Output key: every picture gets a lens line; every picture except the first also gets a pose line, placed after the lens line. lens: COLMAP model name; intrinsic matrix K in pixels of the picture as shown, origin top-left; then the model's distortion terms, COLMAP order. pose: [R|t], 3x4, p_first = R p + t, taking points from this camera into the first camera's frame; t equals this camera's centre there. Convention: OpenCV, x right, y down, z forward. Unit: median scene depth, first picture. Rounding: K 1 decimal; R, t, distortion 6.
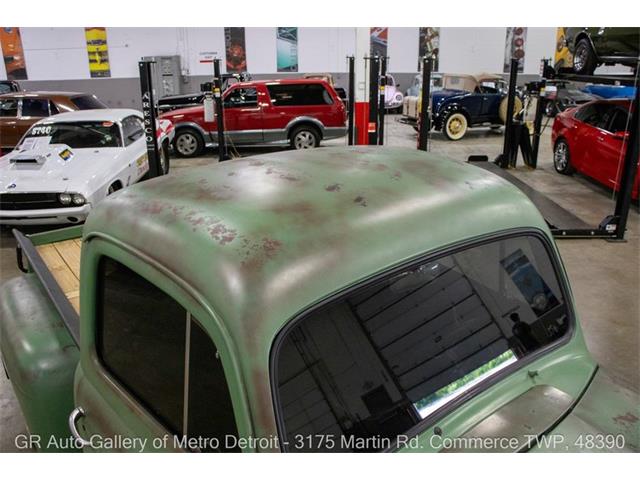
lens RADIAL K [[513.4, 0, 321.8], [0, 513.4, 233.9], [0, 0, 1]] dist [-0.153573, 0.125772]
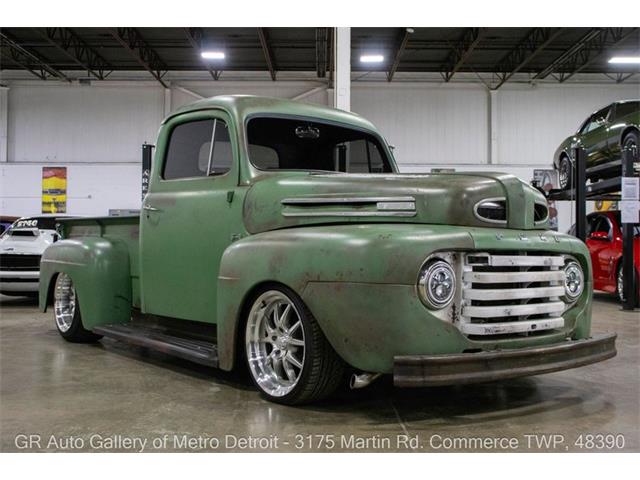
lens RADIAL K [[694.9, 0, 320.0], [0, 694.9, 240.0], [0, 0, 1]] dist [-0.013985, 0.008105]
pose [[0.999859, 0.014869, -0.007763, 0.035048], [-0.016619, 0.940687, -0.338870, 0.216720], [0.002264, 0.338951, 0.940801, -0.243768]]
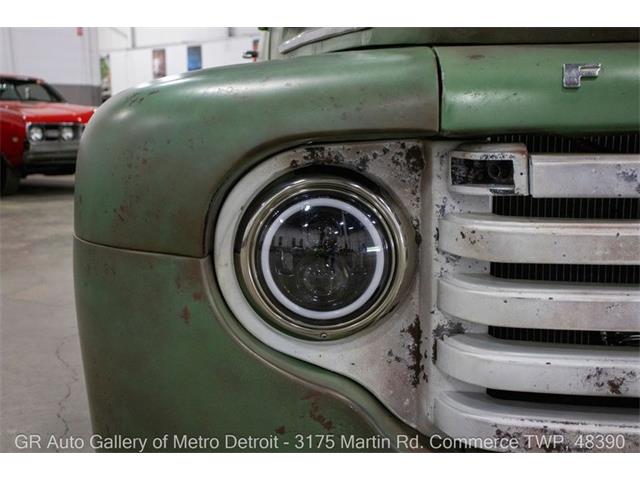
lens RADIAL K [[835.1, 0, 320.0], [0, 835.1, 240.0], [0, 0, 1]] dist [0.025585, 0.047008]
pose [[0.758531, 0.088532, -0.645595, 0.144542], [-0.198536, 0.975024, -0.099559, 0.145645], [0.620656, 0.203693, 0.757163, -0.048579]]
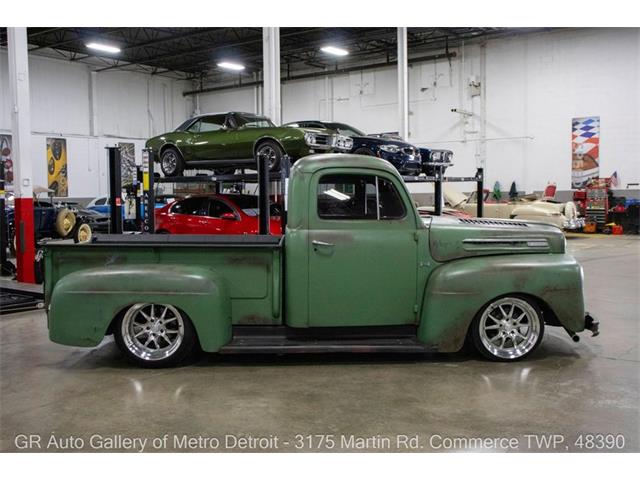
lens RADIAL K [[671.8, 0, 298.4], [0, 671.8, 240.4], [0, 0, 1]] dist [-0.054092, 0.000015]
pose [[0.624777, -0.051209, 0.779122, -0.482176], [0.261326, 0.954014, -0.146853, 0.124256], [-0.735773, 0.295355, 0.609429, -0.149920]]
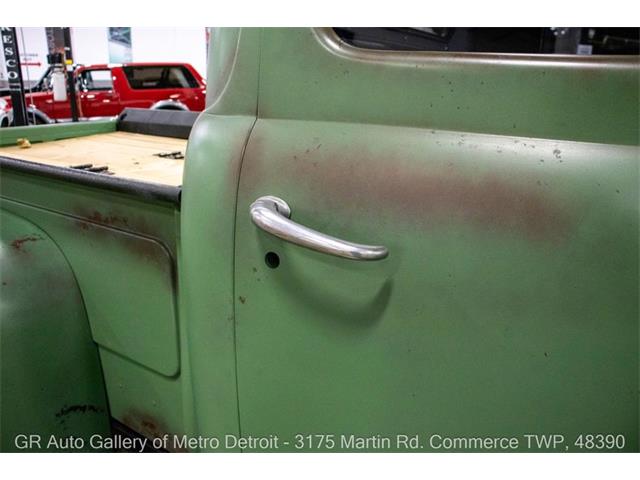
lens RADIAL K [[513.4, 0, 321.8], [0, 513.4, 233.9], [0, 0, 1]] dist [-0.153573, 0.125772]
pose [[0.944644, -0.075633, 0.319262, -0.087830], [0.089736, 0.995523, -0.029675, 0.058565], [-0.315588, 0.056682, 0.947202, 0.099326]]
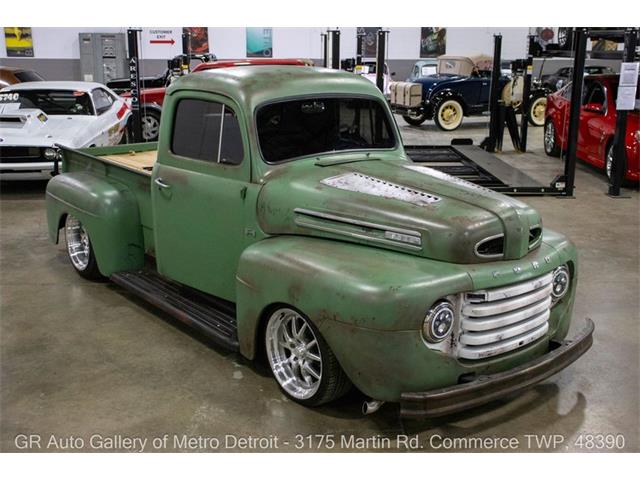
lens RADIAL K [[716.5, 0, 318.7], [0, 716.5, 227.6], [0, 0, 1]] dist [-0.022308, 0.147887]
pose [[0.999795, 0.006794, 0.019075, 0.018592], [-0.005141, 0.996332, -0.085418, 0.122852], [-0.019586, 0.085302, 0.996163, -0.303795]]
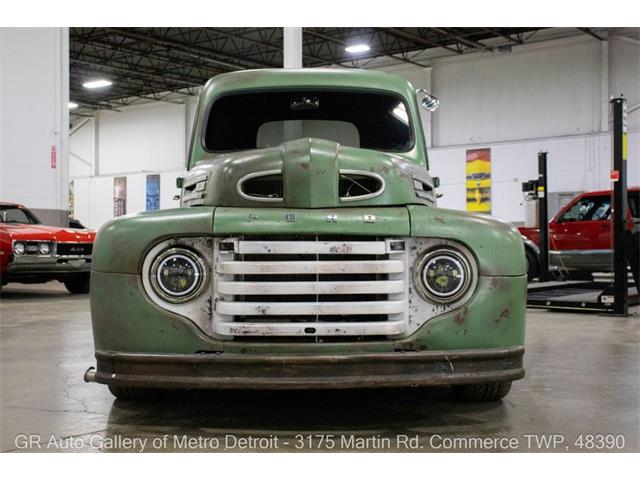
lens RADIAL K [[814.4, 0, 320.0], [0, 814.4, 240.0], [0, 0, 1]] dist [0.028763, 0.045442]
pose [[0.793461, 0.002914, -0.608614, 0.298227], [-0.198193, 0.946719, -0.253856, 0.189711], [0.575446, 0.322048, 0.751762, -0.166684]]
